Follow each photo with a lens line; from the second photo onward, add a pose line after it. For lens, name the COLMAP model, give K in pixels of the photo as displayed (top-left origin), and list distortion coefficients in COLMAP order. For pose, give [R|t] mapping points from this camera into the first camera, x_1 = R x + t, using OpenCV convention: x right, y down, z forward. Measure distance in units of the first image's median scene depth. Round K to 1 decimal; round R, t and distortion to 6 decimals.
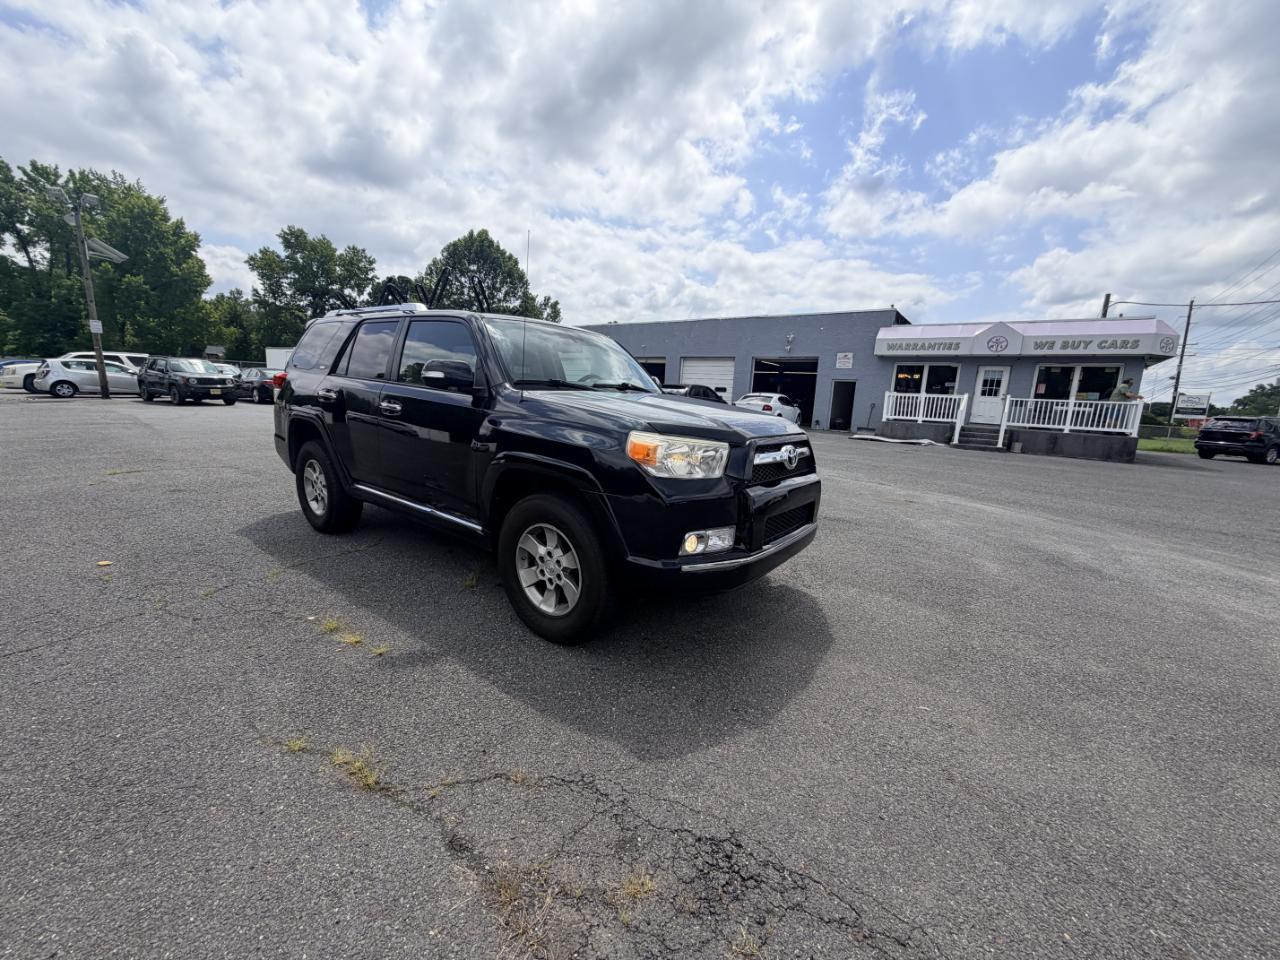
lens RADIAL K [[509.4, 0, 637.8], [0, 509.4, 483.4], [0, 0, 1]] dist [0.000199, -0.000062]
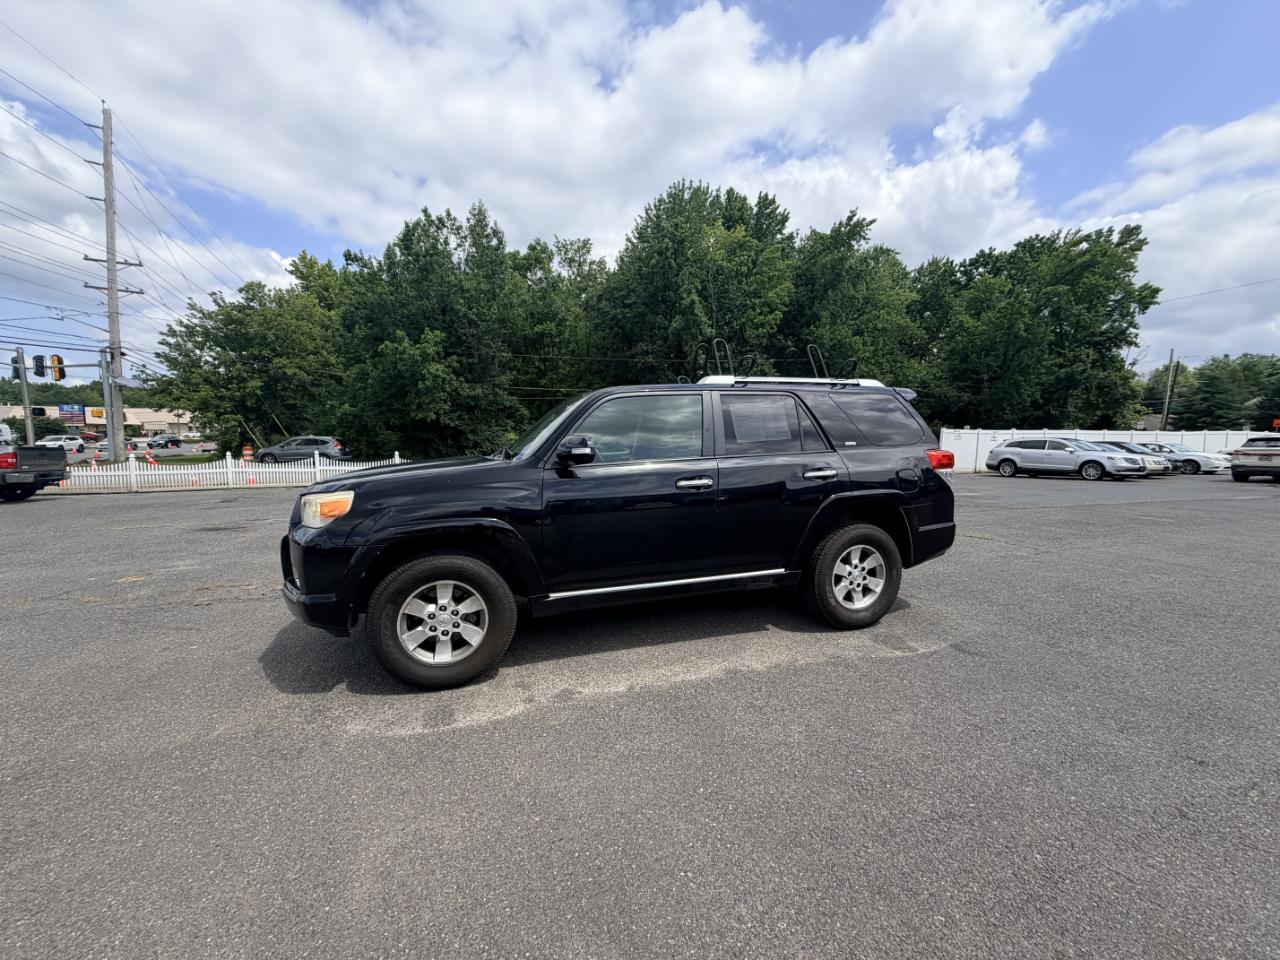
lens RADIAL K [[509.4, 0, 638.3], [0, 509.4, 485.4], [0, 0, 1]] dist [0.000199, -0.000062]
pose [[-0.558352, 0.027782, -0.829139, 0.132107], [-0.170975, 0.974130, 0.147777, -0.062304], [0.811795, 0.224274, -0.539157, 0.346831]]
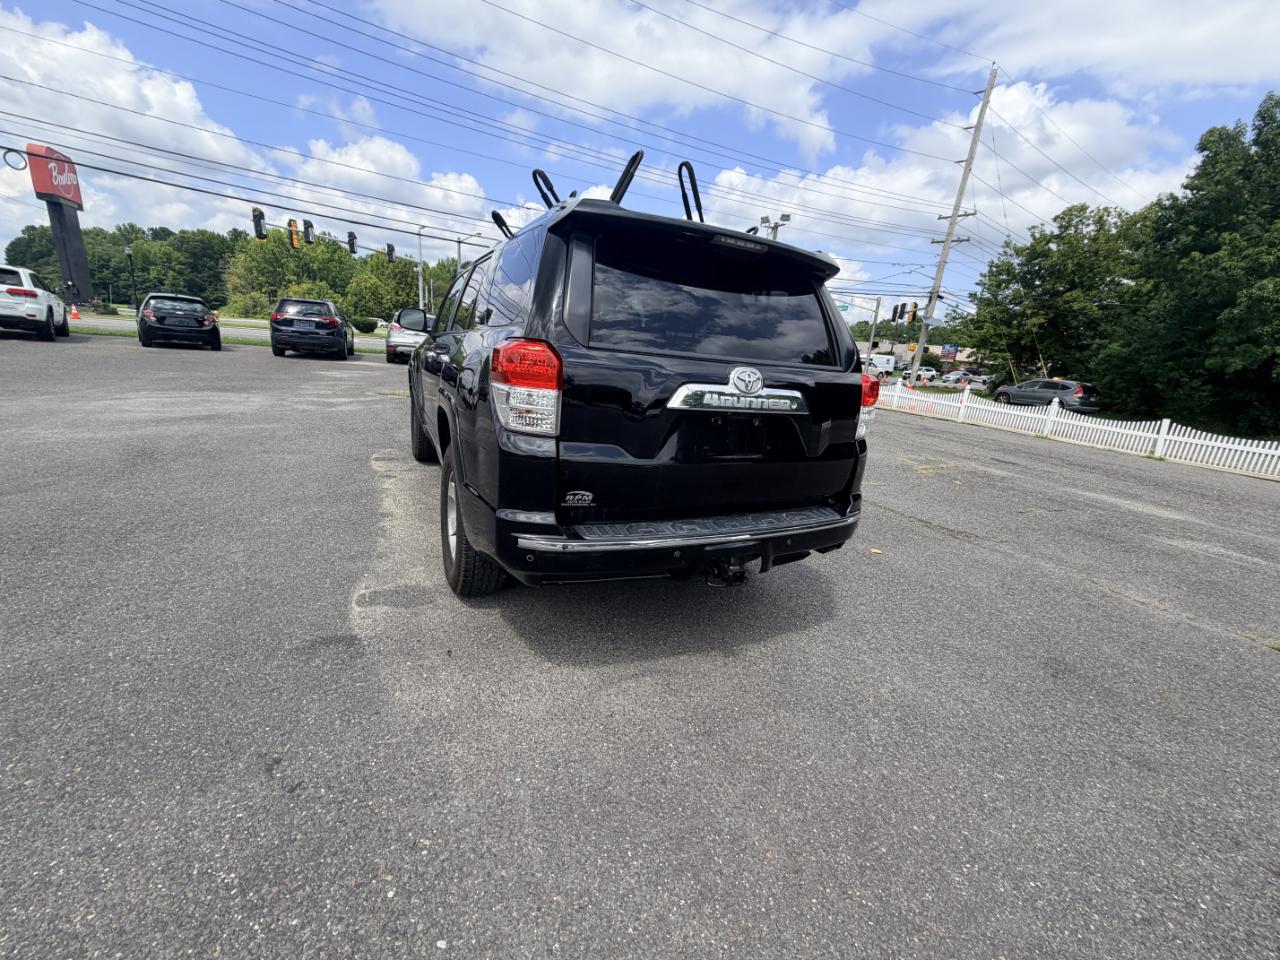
lens RADIAL K [[509.4, 0, 637.3], [0, 509.4, 480.7], [0, 0, 1]] dist [0.000199, -0.000062]
pose [[-0.889630, -0.244988, 0.385408, -0.187207], [-0.061327, 0.900375, 0.430771, -0.085449], [-0.452546, 0.359591, -0.816025, 0.407517]]
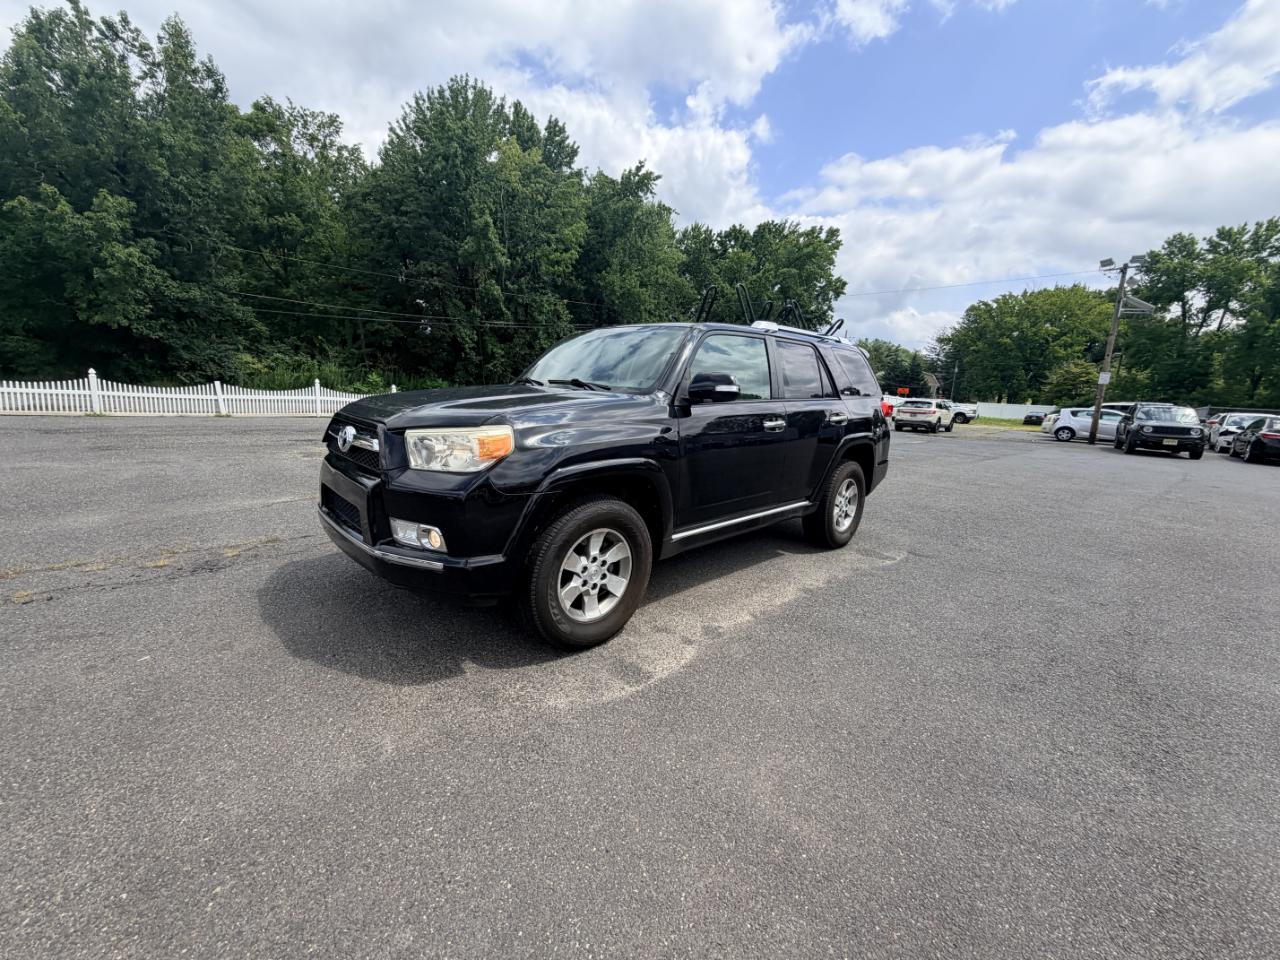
lens RADIAL K [[509.4, 0, 639.2], [0, 509.4, 483.9], [0, 0, 1]] dist [0.000199, -0.000062]
pose [[-0.136201, 0.129882, -0.982130, 0.169901], [-0.237265, 0.958240, 0.159626, -0.036810], [0.961850, 0.254766, -0.099696, 0.241376]]
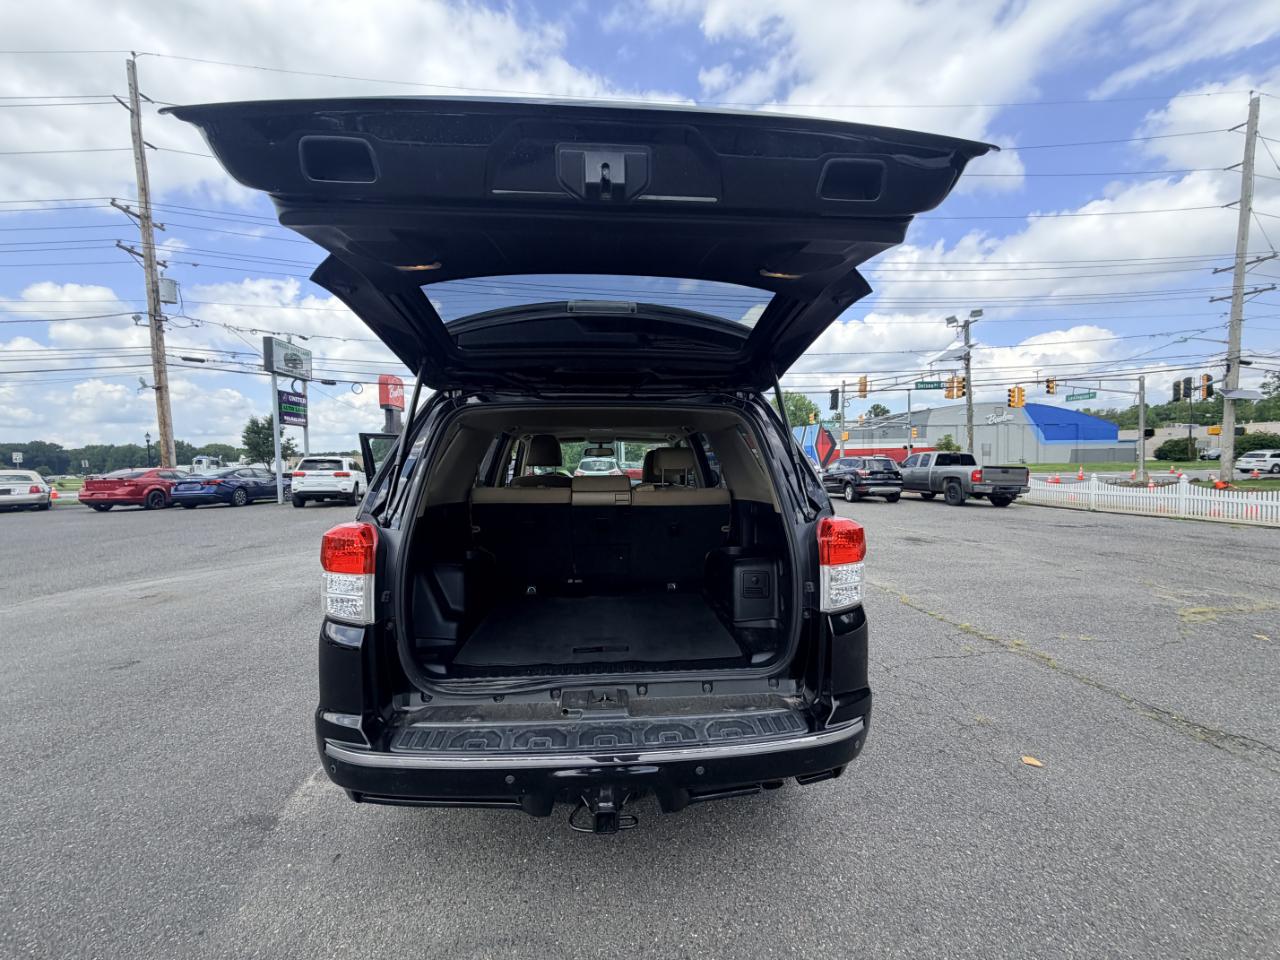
lens RADIAL K [[509.4, 0, 636.6], [0, 509.4, 479.9], [0, 0, 1]] dist [0.000199, -0.000062]
pose [[-0.670331, -0.074033, 0.738360, -0.227005], [0.104349, 0.975720, 0.192567, -0.086481], [-0.734689, 0.206131, -0.646330, 0.351119]]
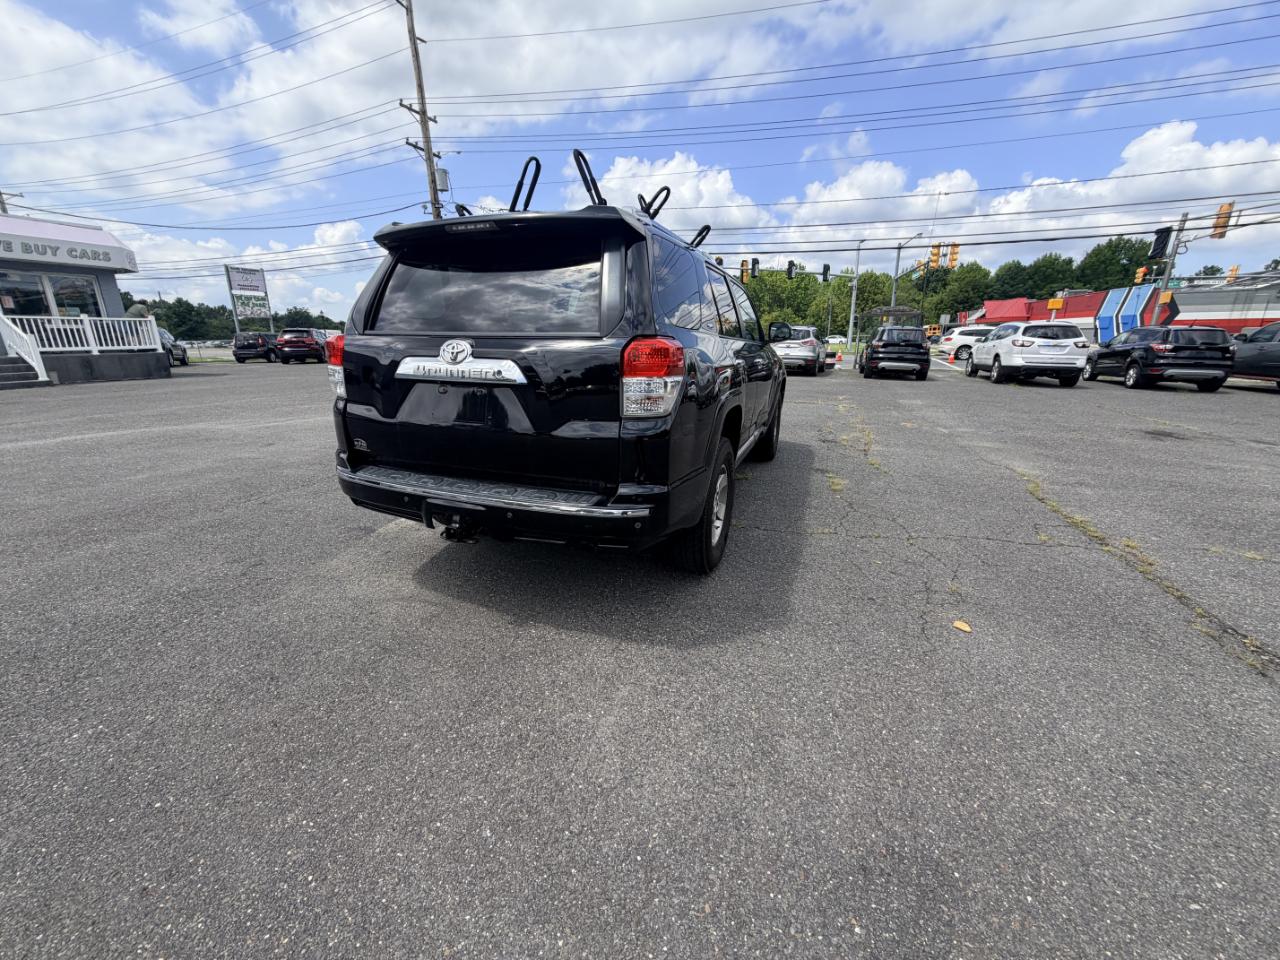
lens RADIAL K [[509.4, 0, 636.5], [0, 509.4, 477.7], [0, 0, 1]] dist [0.000199, -0.000062]
pose [[-0.289303, -0.308369, 0.906208, -0.287836], [0.151137, 0.920101, 0.361346, -0.069135], [-0.945231, 0.241500, -0.219582, 0.295912]]
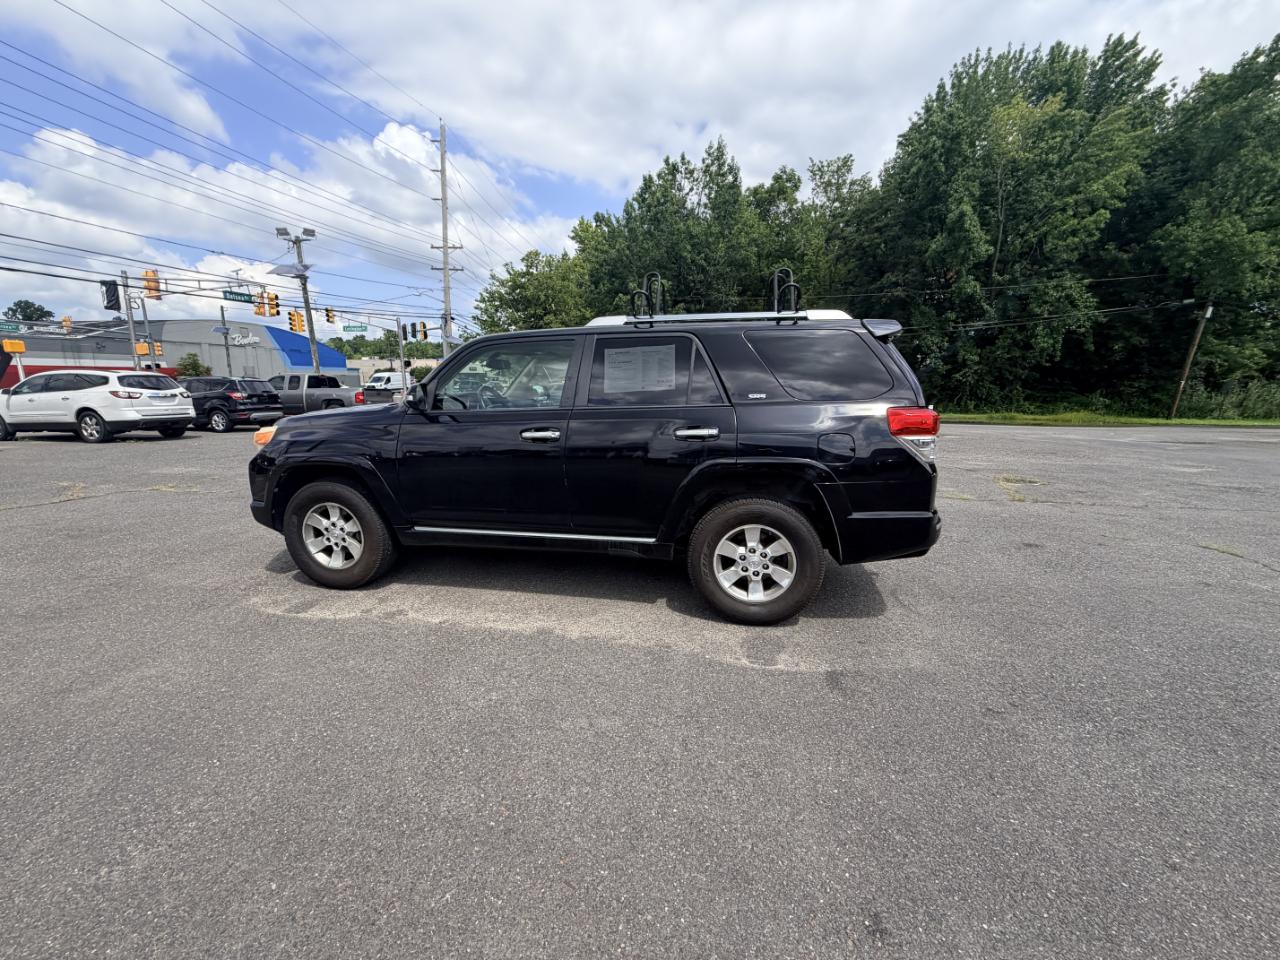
lens RADIAL K [[509.4, 0, 637.2], [0, 509.4, 483.7], [0, 0, 1]] dist [0.000199, -0.000062]
pose [[-0.886734, 0.033142, -0.461090, 0.022248], [-0.130796, 0.938684, 0.319007, -0.083646], [0.443390, 0.343183, -0.828028, 0.428582]]
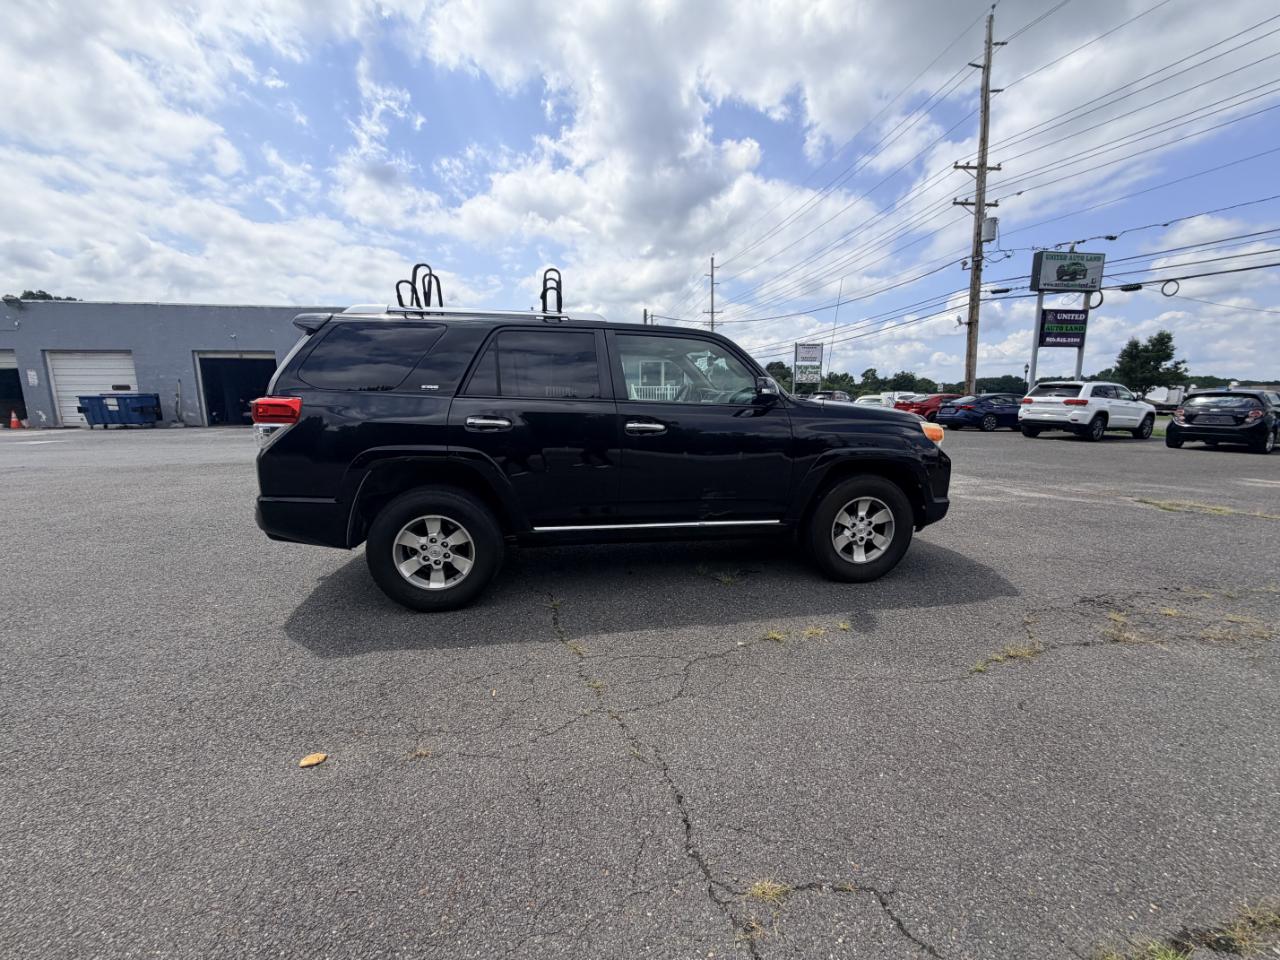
lens RADIAL K [[509.4, 0, 638.4], [0, 509.4, 478.0], [0, 0, 1]] dist [0.000199, -0.000062]
pose [[0.686701, -0.167296, 0.707428, -0.220238], [0.164274, 0.983697, 0.073169, -0.024187], [-0.708136, 0.065967, 0.702988, 0.065550]]
